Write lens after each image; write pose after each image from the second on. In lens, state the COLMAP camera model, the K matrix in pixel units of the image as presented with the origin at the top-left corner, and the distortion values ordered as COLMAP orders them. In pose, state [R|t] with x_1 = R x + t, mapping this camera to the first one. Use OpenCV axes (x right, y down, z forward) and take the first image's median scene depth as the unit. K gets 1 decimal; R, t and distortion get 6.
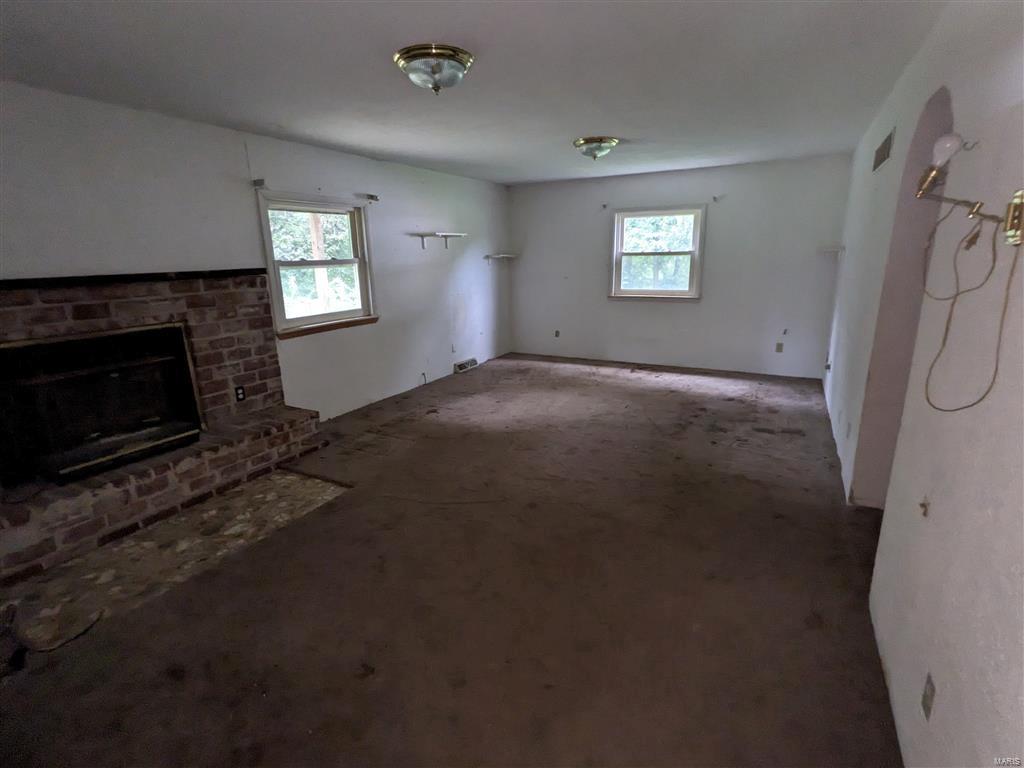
lens RADIAL K [[496.0, 0, 515.5], [0, 496.0, 386.1], [0, 0, 1]] dist [0.003956, -0.000797]
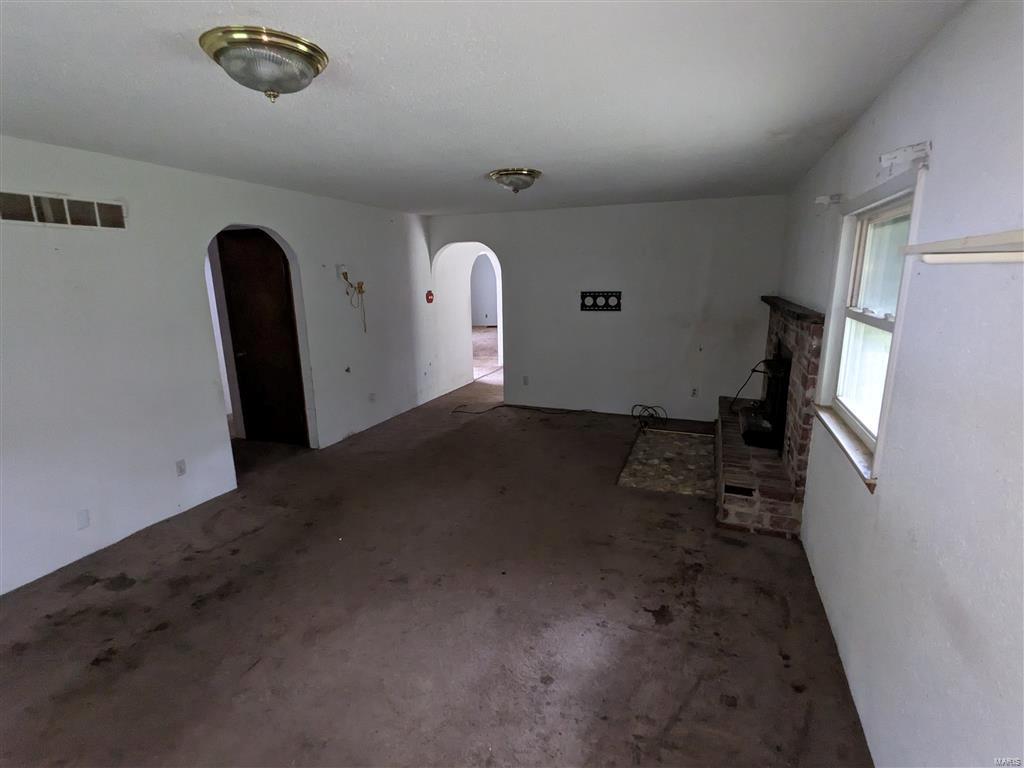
lens RADIAL K [[496.0, 0, 512.6], [0, 496.0, 382.5], [0, 0, 1]] dist [0.003956, -0.000797]
pose [[-0.991957, 0.062044, -0.110326, 0.030892], [0.003632, 0.885216, 0.465166, -0.473082], [0.126523, 0.461024, -0.878322, 1.567797]]
